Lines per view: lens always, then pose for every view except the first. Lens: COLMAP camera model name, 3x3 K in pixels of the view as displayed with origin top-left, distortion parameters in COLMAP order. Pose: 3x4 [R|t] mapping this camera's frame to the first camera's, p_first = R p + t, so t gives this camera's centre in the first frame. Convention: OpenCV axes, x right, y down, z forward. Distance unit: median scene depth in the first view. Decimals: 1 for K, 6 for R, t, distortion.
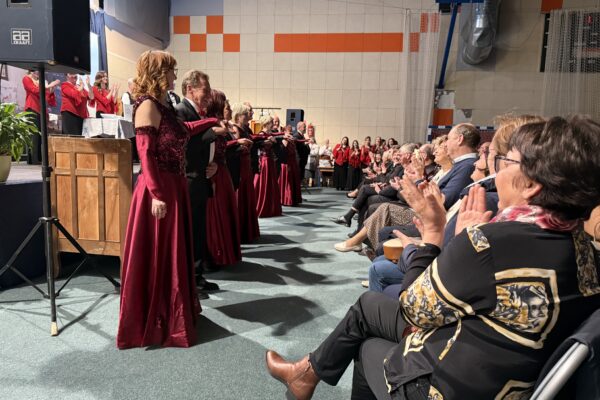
lens RADIAL K [[417.5, 0, 300.0], [0, 417.5, 200.0], [0, 0, 1]] dist [0.079993, -0.109540]
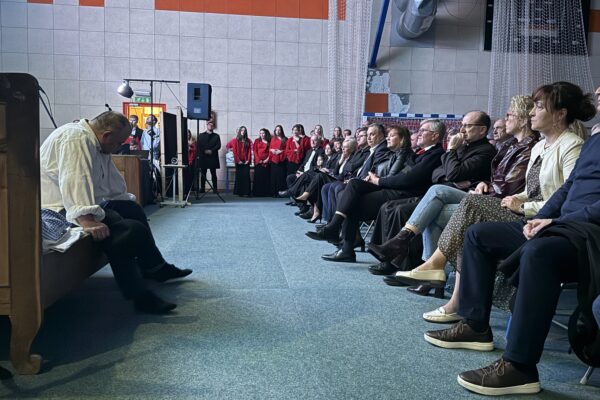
lens RADIAL K [[515.1, 0, 300.0], [0, 515.1, 200.0], [0, 0, 1]] dist [0.139506, -0.232803]
pose [[0.966901, -0.029701, 0.253417, -0.063809], [0.036623, 0.999073, -0.022640, 0.006801], [-0.252510, 0.031171, 0.967092, 0.082532]]
